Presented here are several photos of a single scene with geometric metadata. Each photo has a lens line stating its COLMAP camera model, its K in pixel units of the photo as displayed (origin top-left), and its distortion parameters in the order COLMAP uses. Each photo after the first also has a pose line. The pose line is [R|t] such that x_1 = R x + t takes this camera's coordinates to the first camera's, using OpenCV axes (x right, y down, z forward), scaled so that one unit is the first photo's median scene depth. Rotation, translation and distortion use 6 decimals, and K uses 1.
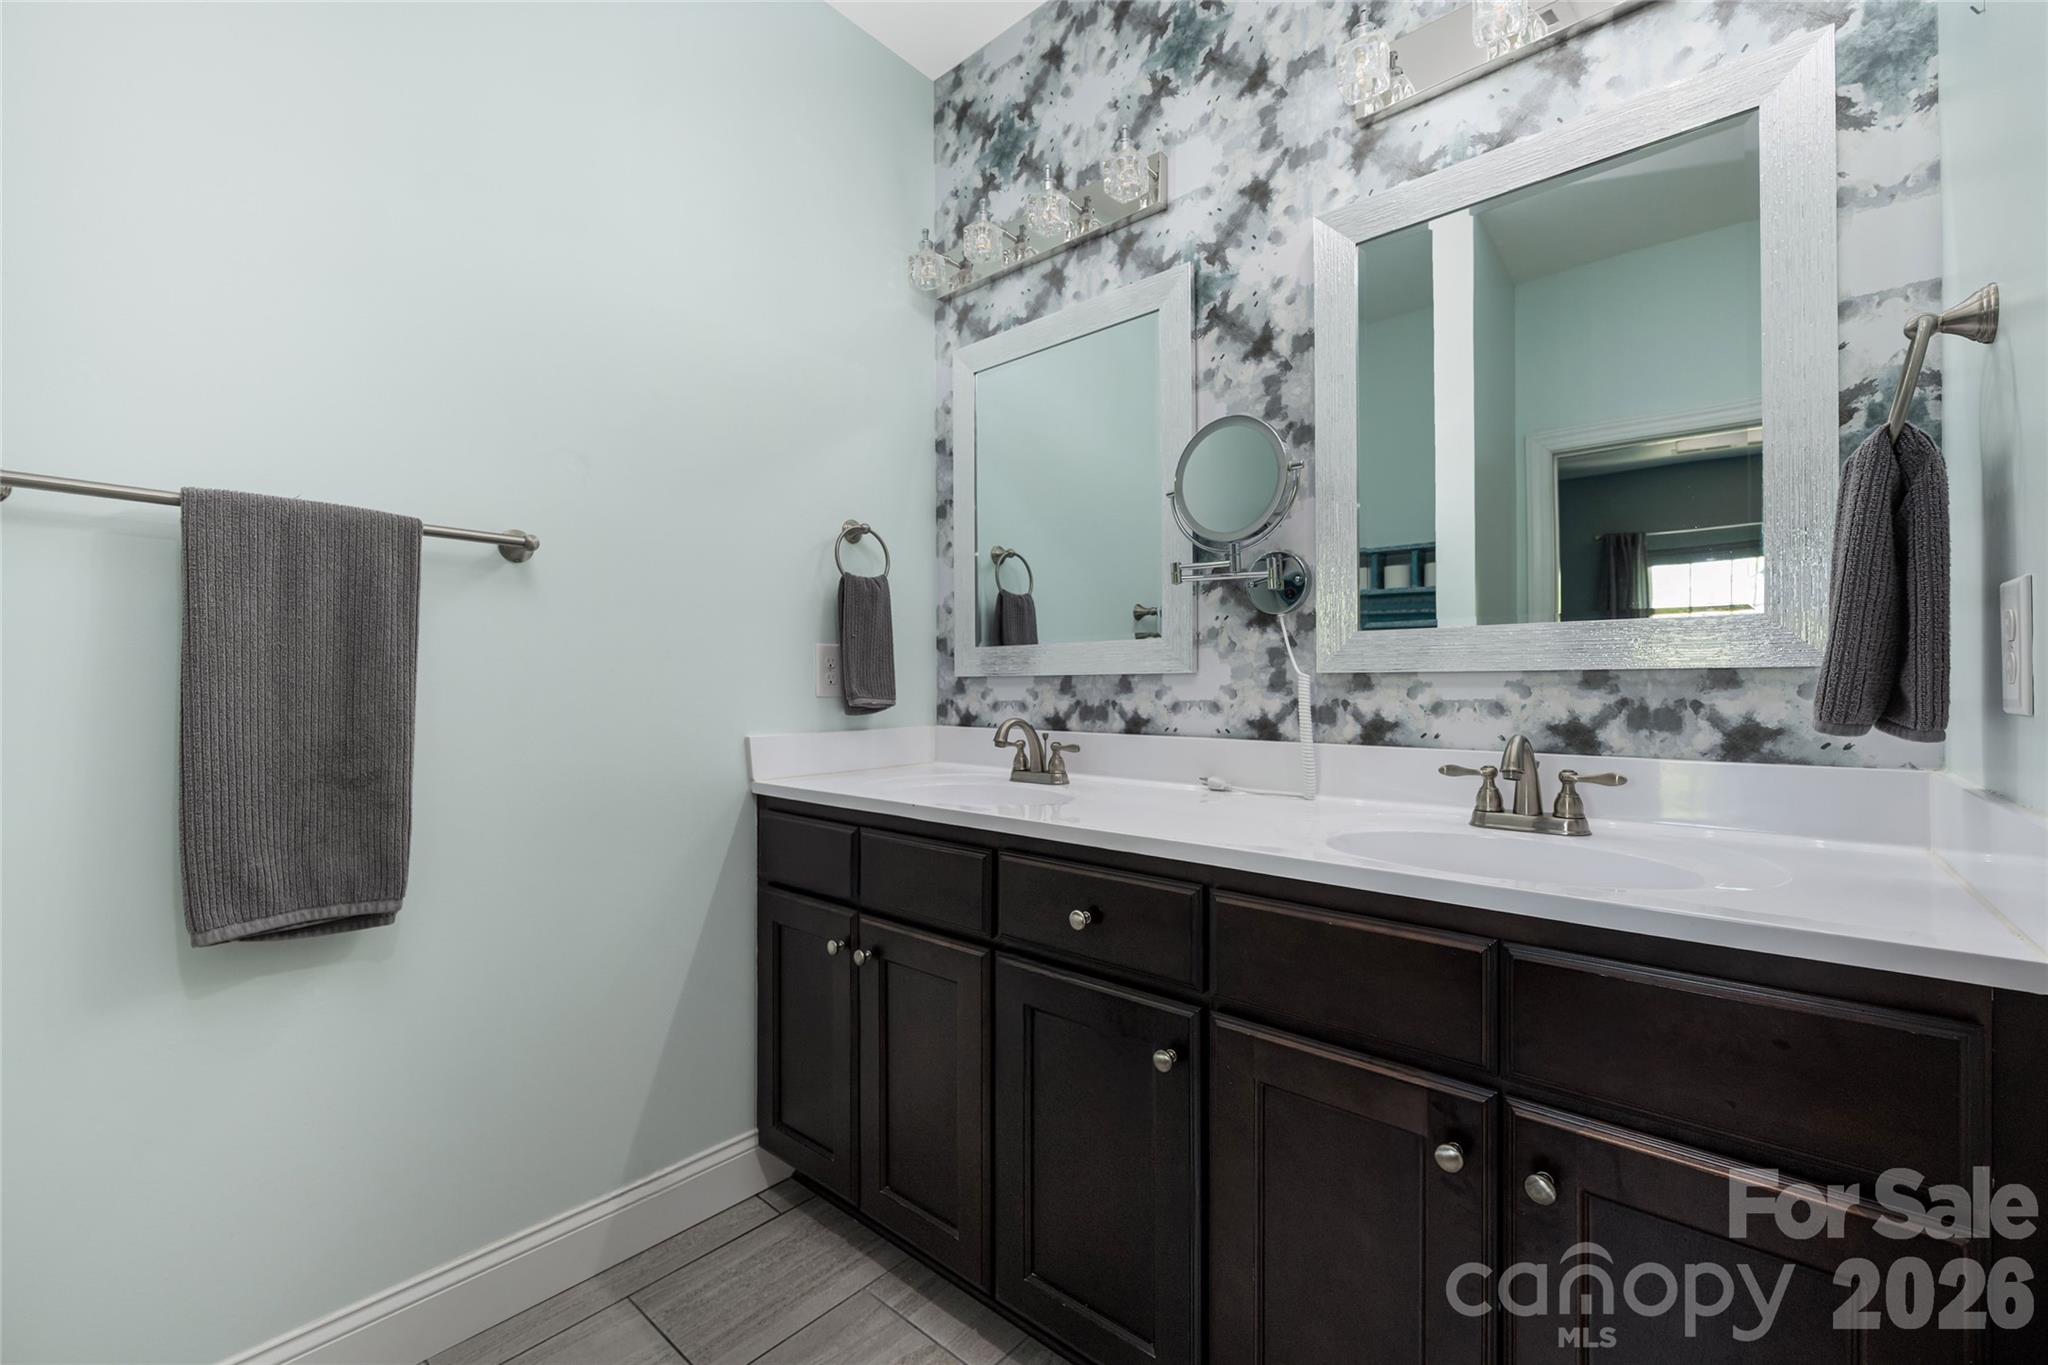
lens RADIAL K [[830.8, 0, 1010.9], [0, 830.8, 685.2], [0, 0, 1]] dist [-0.000960, -0.000625]
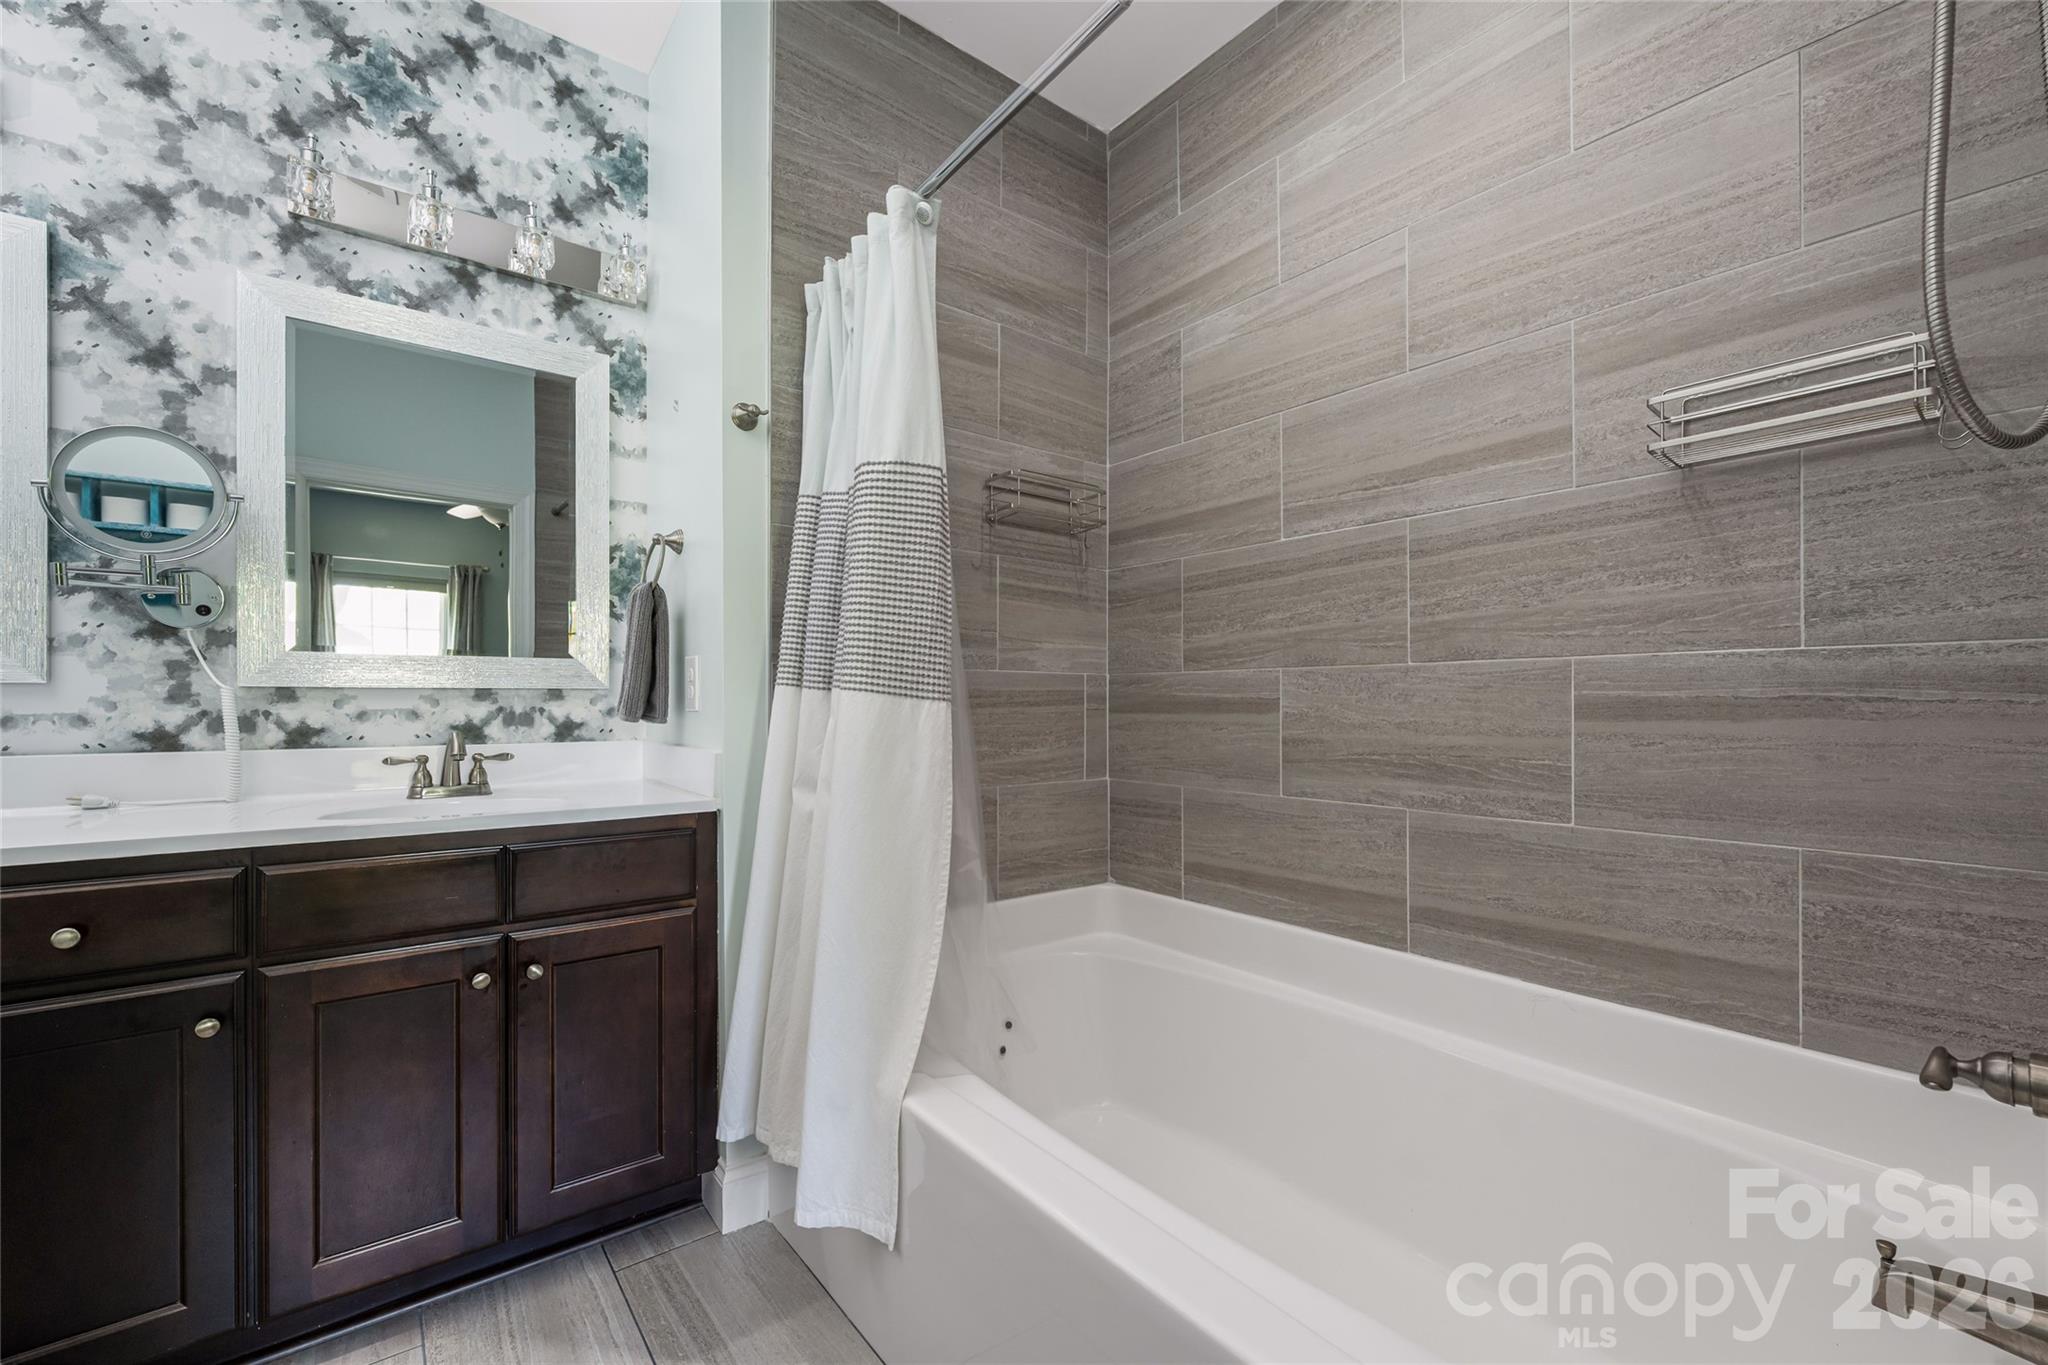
lens RADIAL K [[830.8, 0, 1062.1], [0, 830.8, 693.9], [0, 0, 1]] dist [-0.000960, -0.000625]
pose [[0.130114, 0.008834, 0.991460, -0.576139], [-0.003404, 0.999958, -0.008463, 0.000970], [-0.991493, -0.002273, 0.130138, -0.220947]]
